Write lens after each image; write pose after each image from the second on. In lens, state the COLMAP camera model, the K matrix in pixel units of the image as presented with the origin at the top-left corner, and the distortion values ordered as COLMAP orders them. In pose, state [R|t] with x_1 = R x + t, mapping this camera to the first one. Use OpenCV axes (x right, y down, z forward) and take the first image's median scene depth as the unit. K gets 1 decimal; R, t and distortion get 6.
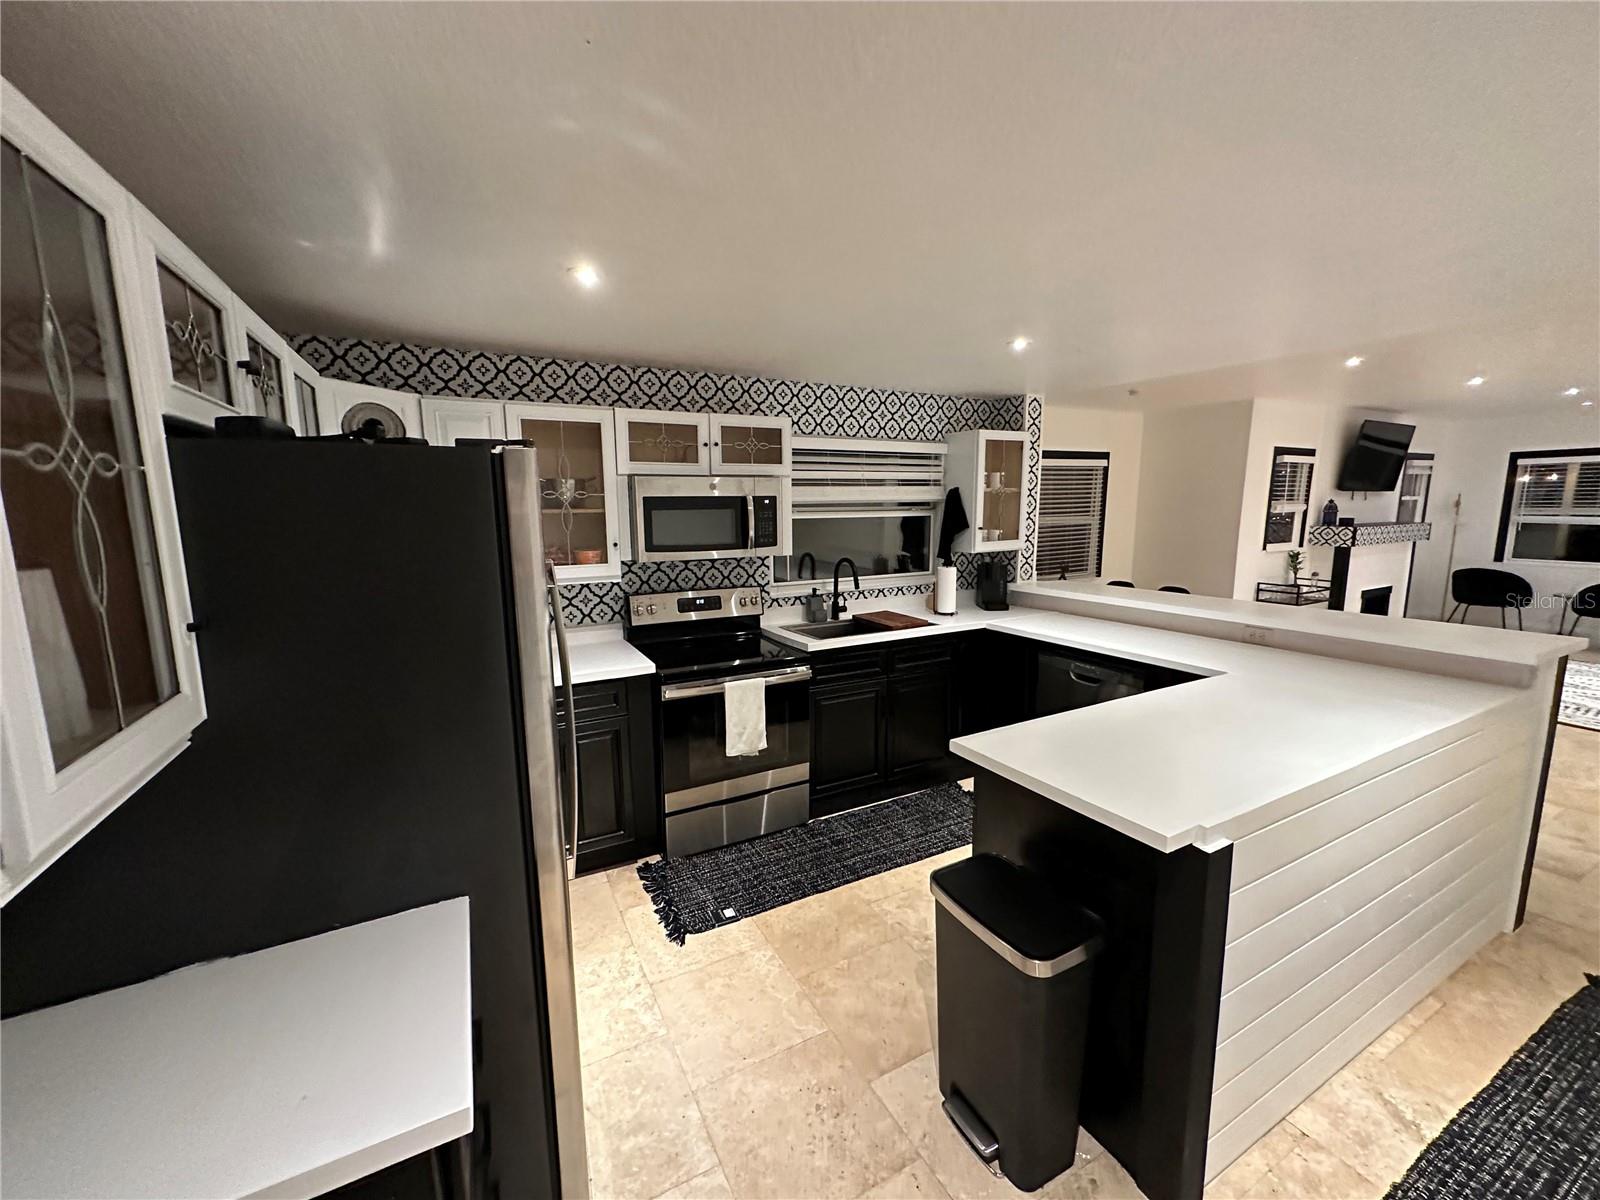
lens RADIAL K [[640.5, 0, 803.0], [0, 640.5, 600.4], [0, 0, 1]] dist [-0.000752, 0.000368]
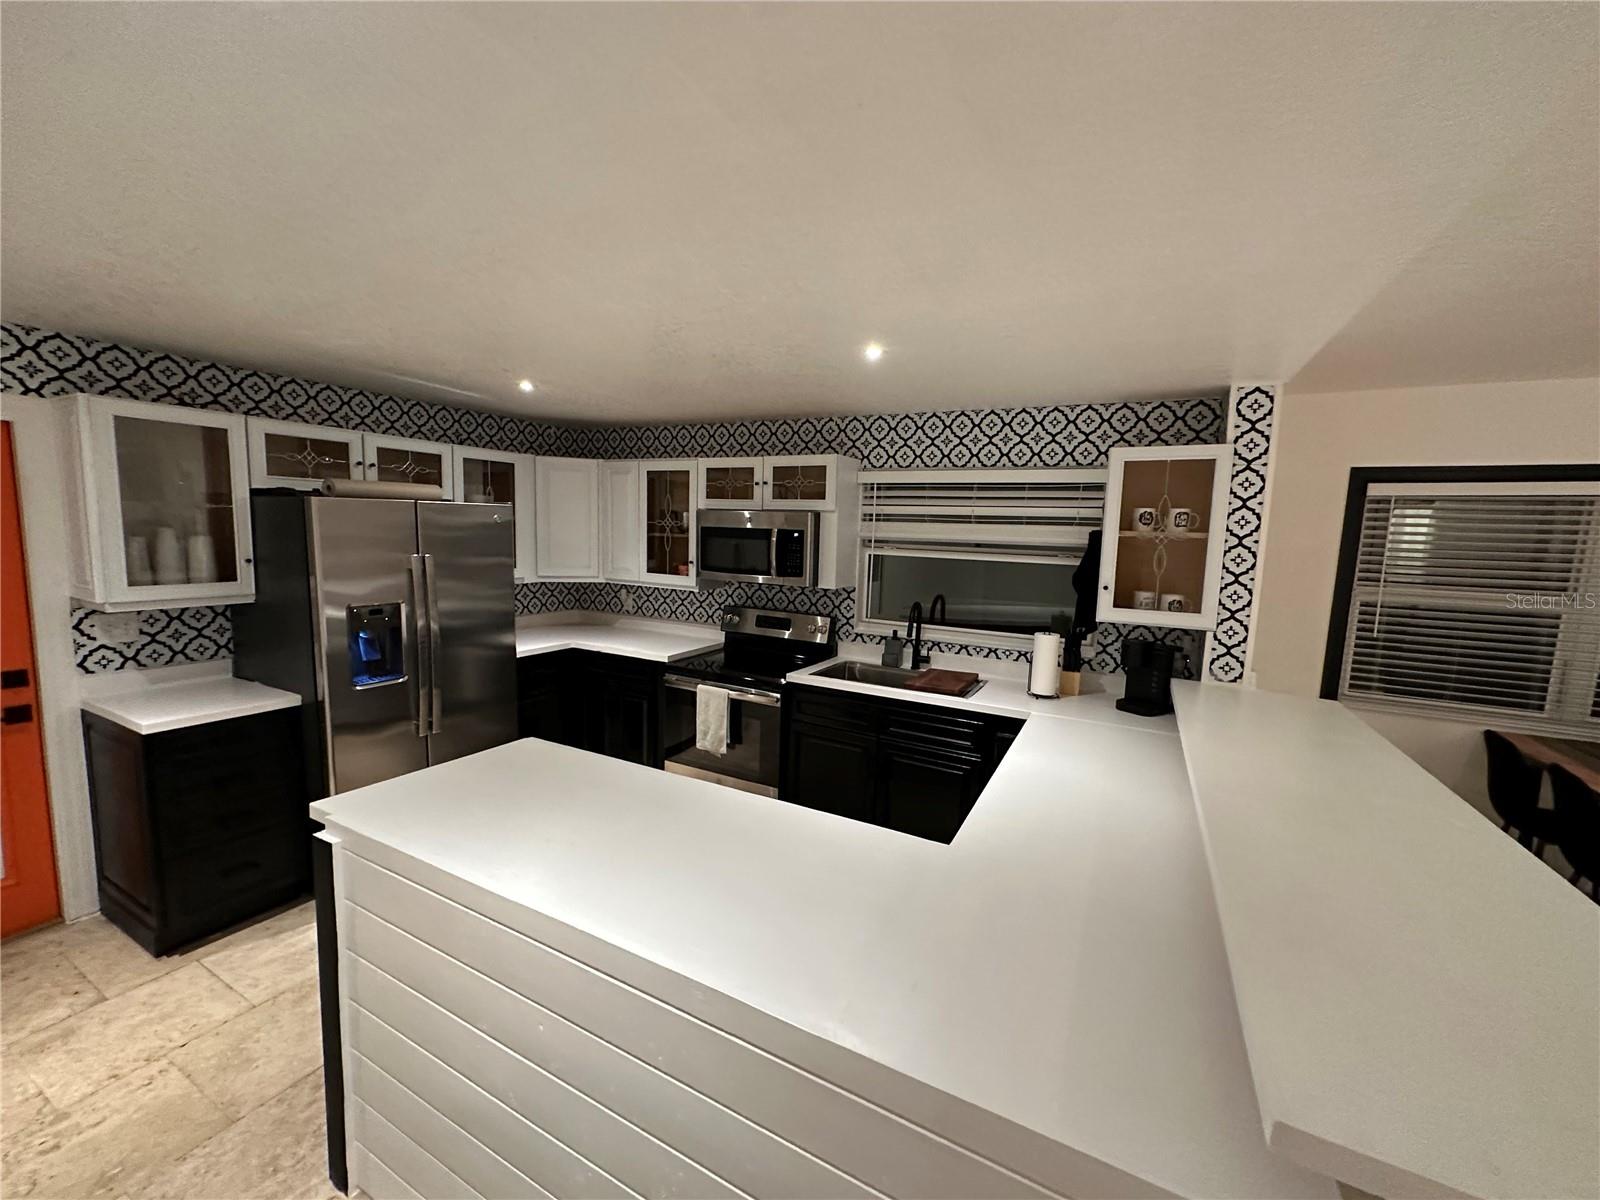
lens RADIAL K [[640.5, 0, 798.4], [0, 640.5, 597.1], [0, 0, 1]] dist [-0.000752, 0.000368]
pose [[0.554365, 0.118164, -0.823843, 0.810914], [-0.164147, 0.985950, 0.030961, -0.083563], [0.815926, 0.118067, 0.565972, 0.404820]]
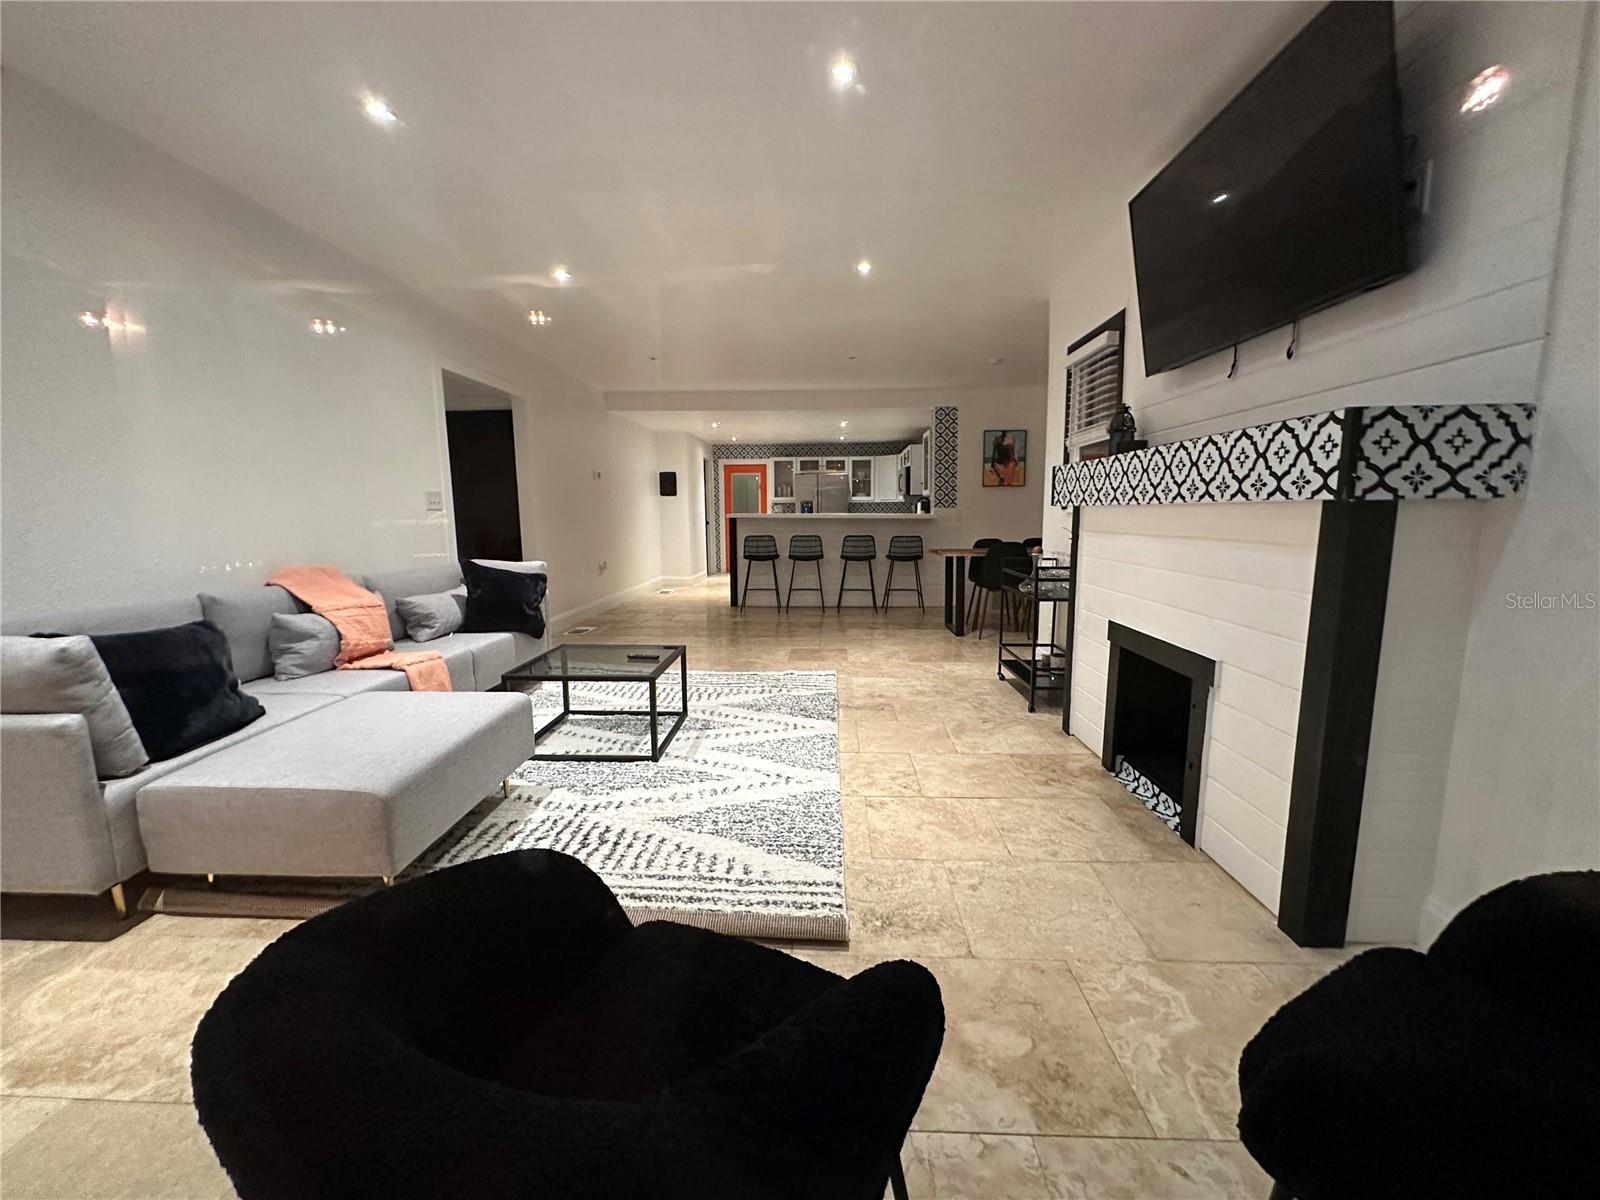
lens RADIAL K [[640.5, 0, 798.9], [0, 640.5, 602.2], [0, 0, 1]] dist [-0.000752, 0.000368]
pose [[-0.510115, 0.137827, -0.848992, 2.724577], [-0.116485, 0.966913, 0.226961, -0.199063], [0.852182, 0.214670, -0.477182, 2.077521]]
